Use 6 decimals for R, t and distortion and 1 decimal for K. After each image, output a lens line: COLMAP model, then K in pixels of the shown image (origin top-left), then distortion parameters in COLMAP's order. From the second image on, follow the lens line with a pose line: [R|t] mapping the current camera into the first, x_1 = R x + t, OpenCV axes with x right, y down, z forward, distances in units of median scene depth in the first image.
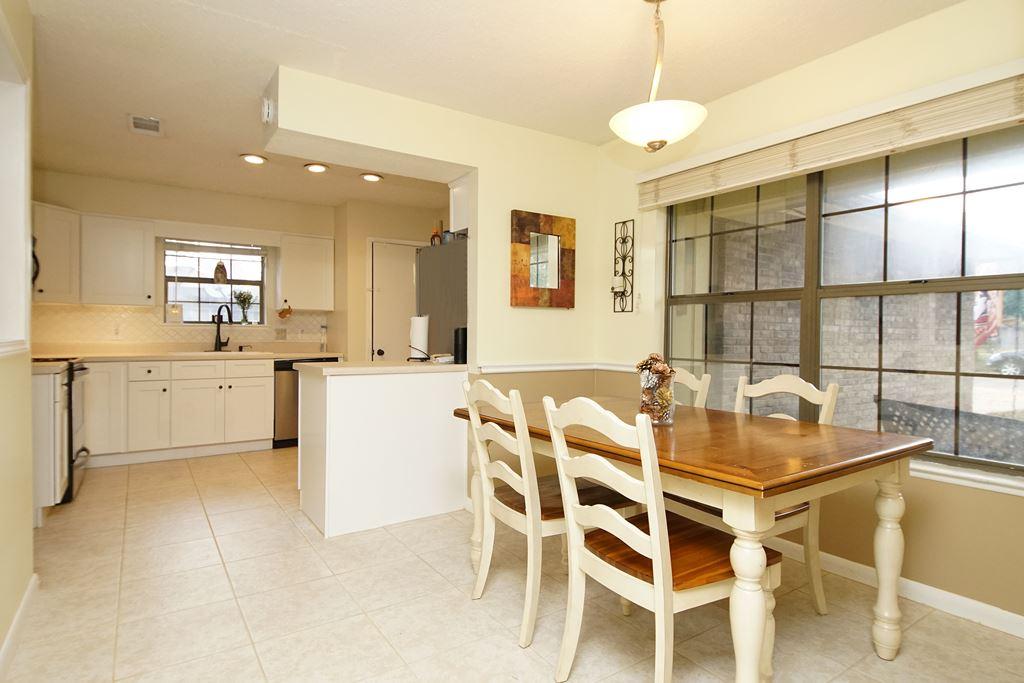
lens RADIAL K [[550.4, 0, 512.0], [0, 550.4, 341.5], [0, 0, 1]] dist [-0.000770, -0.002077]
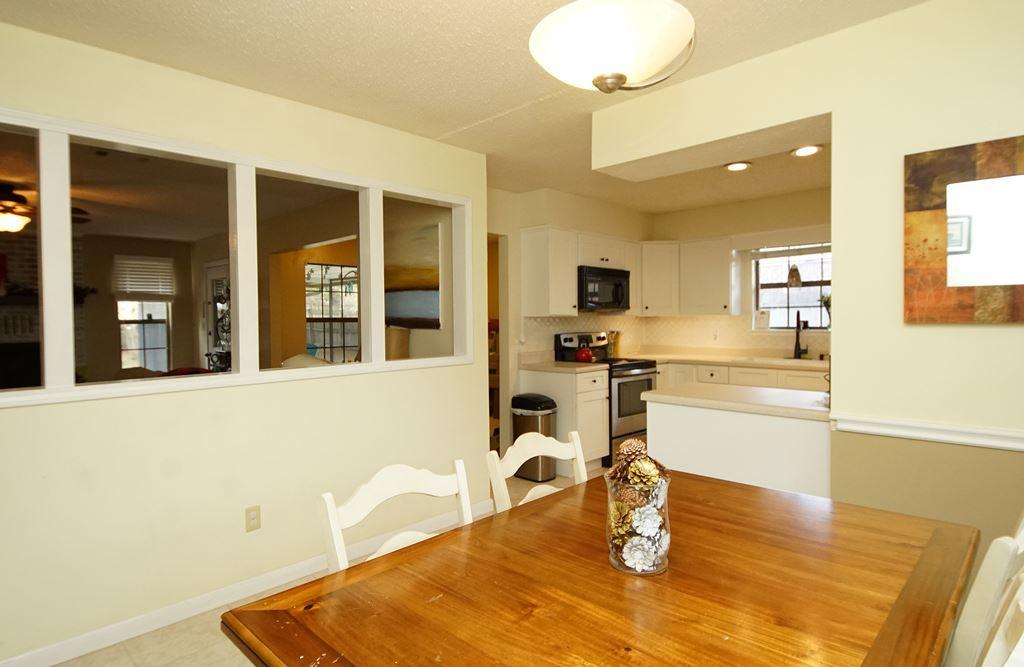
lens RADIAL K [[556.3, 0, 489.2], [0, 556.3, 330.5], [0, 0, 1]] dist [-0.000925, -0.000691]
pose [[0.187269, 0.011853, -0.982237, 0.453644], [-0.005952, 0.999923, 0.010932, -0.056185], [0.982291, 0.003800, 0.187325, 0.431470]]
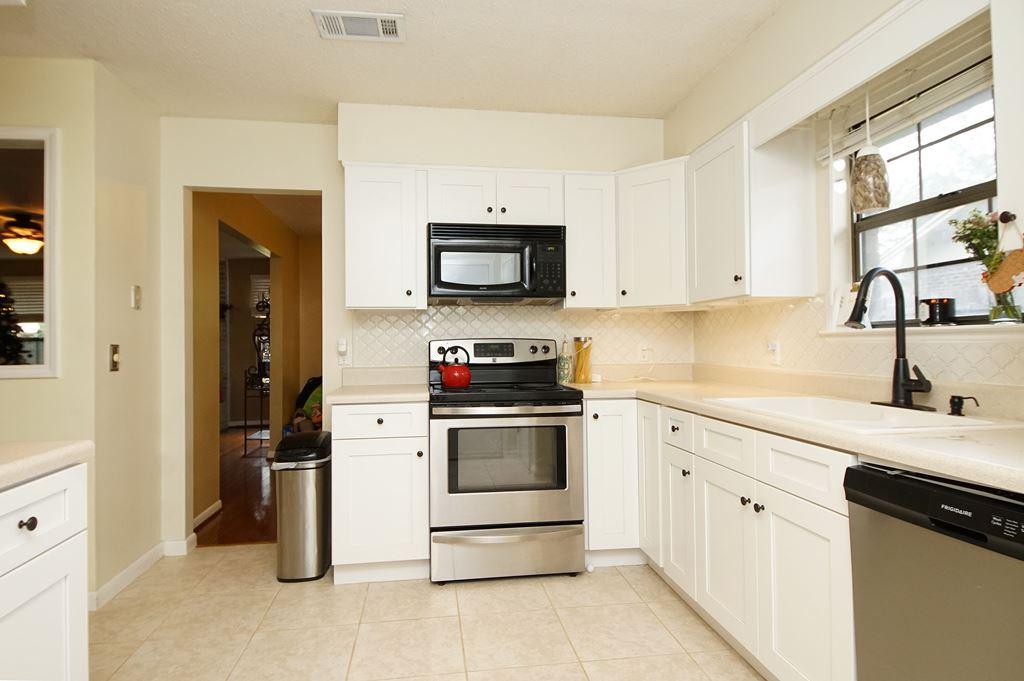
lens RADIAL K [[564.5, 0, 497.0], [0, 564.5, 338.5], [0, 0, 1]] dist [0.001979, -0.015170]
pose [[-0.440688, -0.012693, -0.897570, -0.156281], [-0.007658, 0.999917, -0.010380, -0.027588], [0.897627, 0.002299, -0.440749, 1.353721]]
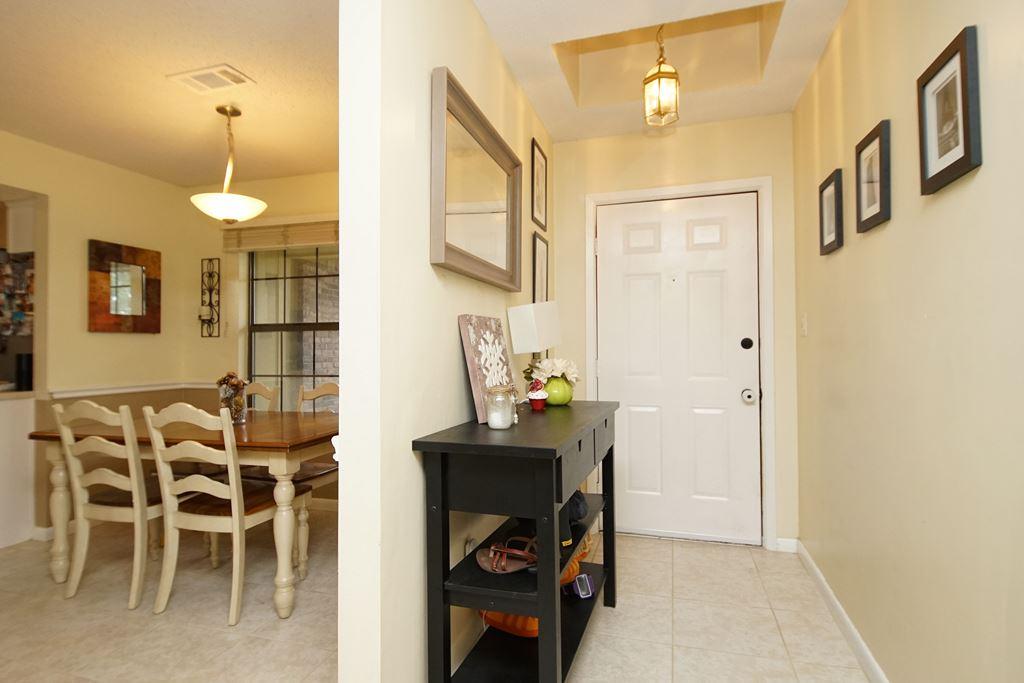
lens RADIAL K [[550.4, 0, 512.0], [0, 550.4, 341.5], [0, 0, 1]] dist [-0.000770, -0.002077]
pose [[0.767205, -0.007534, 0.641358, -0.050304], [0.024072, 0.999565, -0.017053, -0.008755], [-0.640950, 0.028522, 0.767052, -0.275773]]
